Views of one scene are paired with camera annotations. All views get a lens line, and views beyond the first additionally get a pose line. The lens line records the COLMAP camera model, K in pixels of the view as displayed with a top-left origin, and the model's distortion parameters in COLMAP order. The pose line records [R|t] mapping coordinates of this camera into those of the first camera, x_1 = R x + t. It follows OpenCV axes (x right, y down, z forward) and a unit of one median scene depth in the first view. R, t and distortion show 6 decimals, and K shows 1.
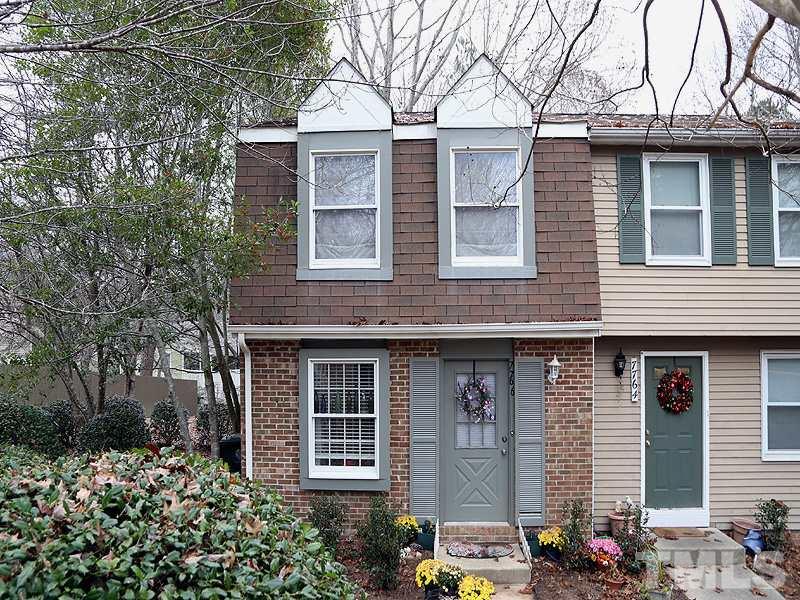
lens RADIAL K [[313.9, 0, 395.7], [0, 313.9, 299.1], [0, 0, 1]] dist [-0.023919, 0.000184]
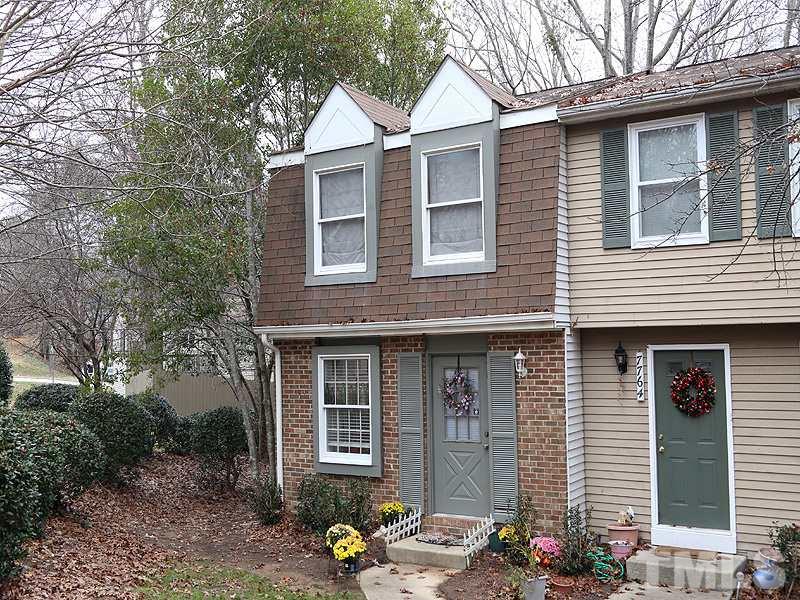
lens RADIAL K [[337.4, 0, 462.0], [0, 337.4, 298.6], [0, 0, 1]] dist [-0.001768, -0.000261]
pose [[0.974390, -0.046032, -0.220102, 0.524769], [0.044867, 0.998940, -0.010294, 0.023094], [0.220342, 0.000155, 0.975423, -0.071828]]
